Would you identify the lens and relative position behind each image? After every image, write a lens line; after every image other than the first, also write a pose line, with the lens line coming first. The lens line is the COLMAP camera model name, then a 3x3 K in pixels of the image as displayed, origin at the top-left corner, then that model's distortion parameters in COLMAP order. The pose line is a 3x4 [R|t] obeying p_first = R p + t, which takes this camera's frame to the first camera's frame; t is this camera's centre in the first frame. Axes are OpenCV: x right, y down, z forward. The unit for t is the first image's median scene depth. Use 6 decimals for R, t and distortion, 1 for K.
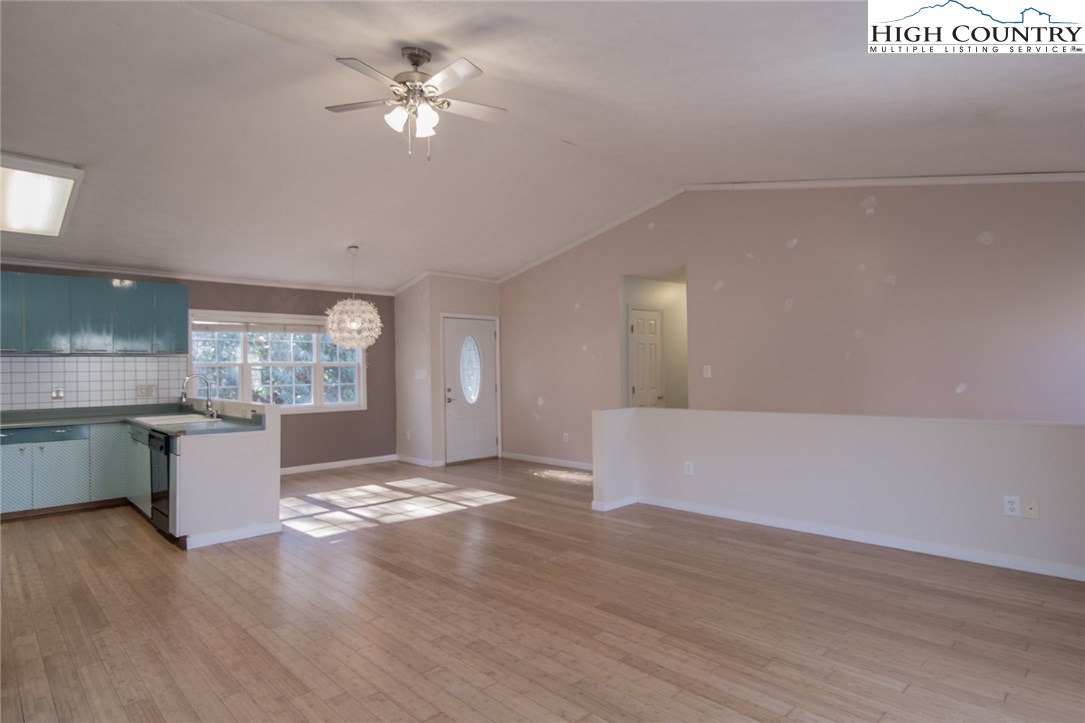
lens RADIAL K [[598.3, 0, 547.6], [0, 598.3, 367.6], [0, 0, 1]] dist [0.002409, -0.001398]
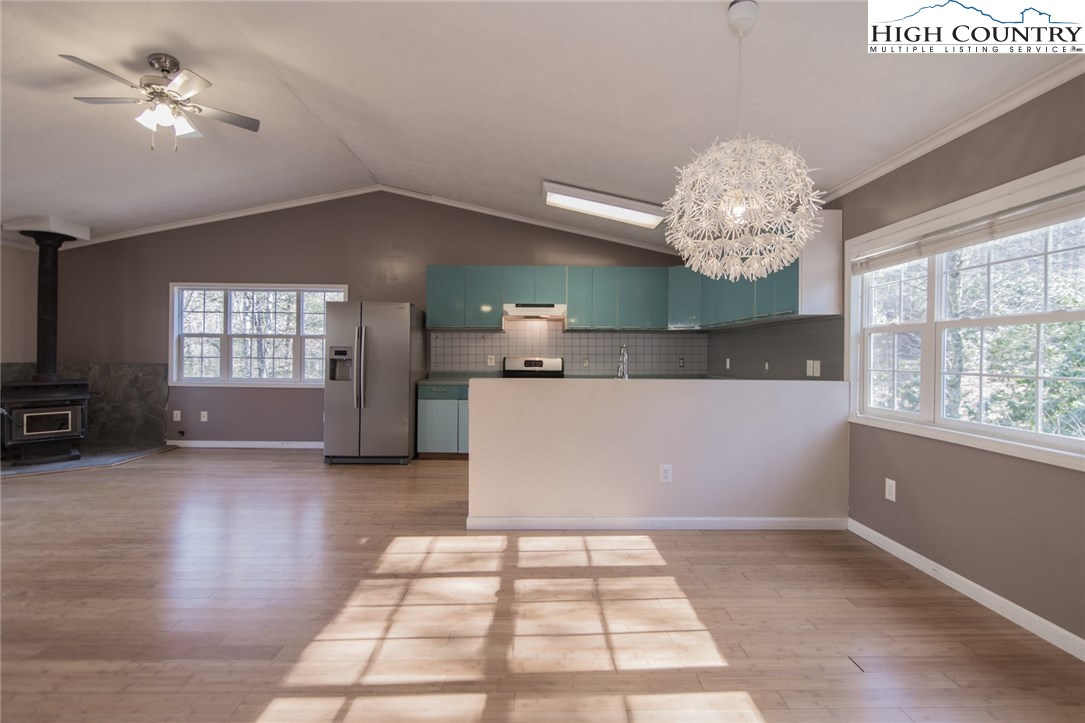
lens RADIAL K [[488.5, 0, 530.1], [0, 488.5, 354.5], [0, 0, 1]] dist [0.003241, 0.000026]
pose [[-0.692876, 0.007878, -0.721013, -0.010138], [0.001153, 0.999951, 0.009818, 0.013262], [0.721055, 0.005972, -0.692852, 0.961437]]
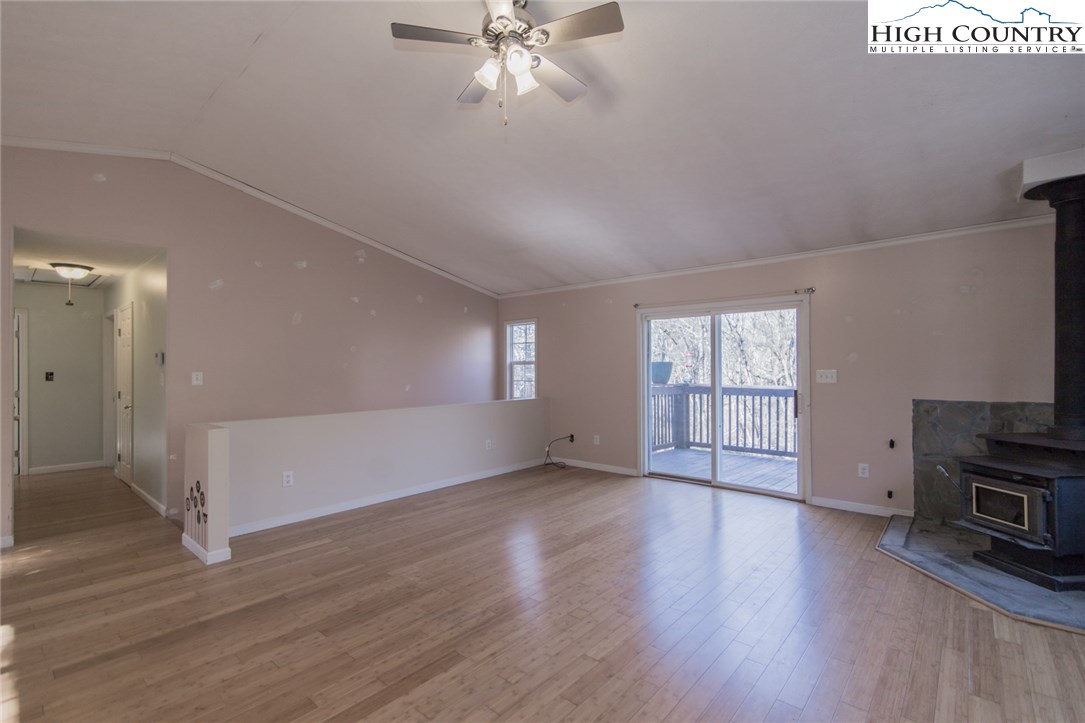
lens RADIAL K [[488.5, 0, 543.5], [0, 488.5, 368.3], [0, 0, 1]] dist [0.003241, 0.000026]
pose [[-0.084173, 0.021881, 0.996211, -0.396433], [0.003398, 0.999759, -0.021672, 0.006989], [-0.996445, 0.001561, -0.084227, 0.449709]]
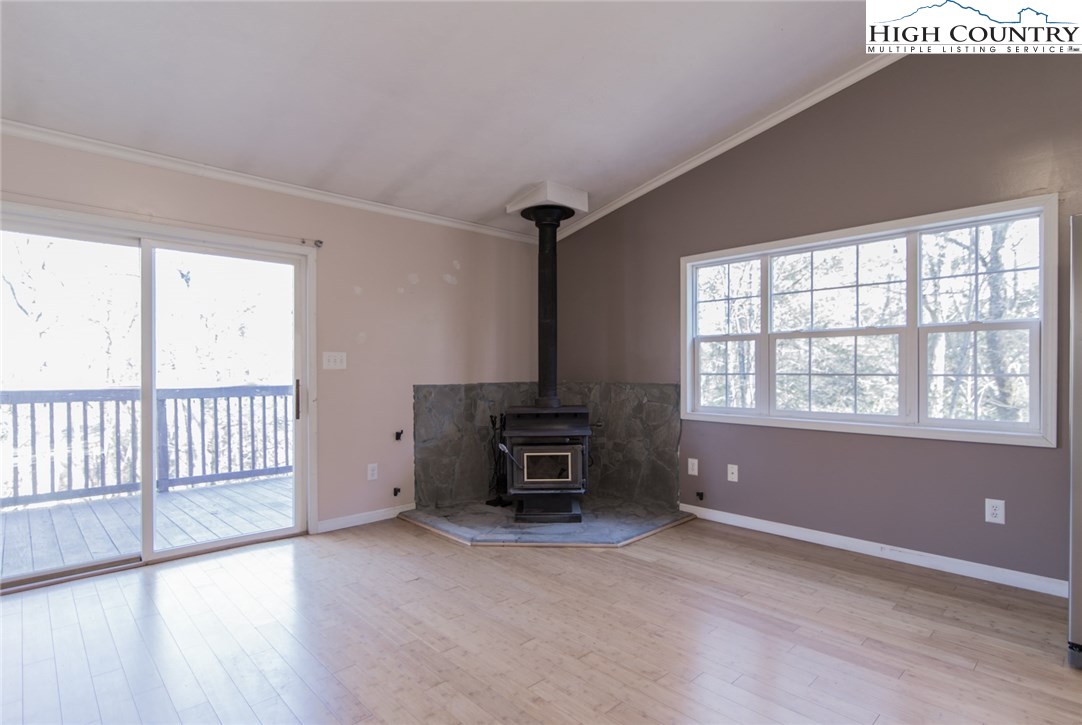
lens RADIAL K [[543.1, 0, 553.0], [0, 543.1, 365.3], [0, 0, 1]] dist [0.000102, -0.000222]
pose [[-0.999806, 0.019354, -0.003604, -0.040136], [0.019381, 0.999783, -0.007653, 0.017009], [0.003455, -0.007721, -0.999964, 0.568037]]
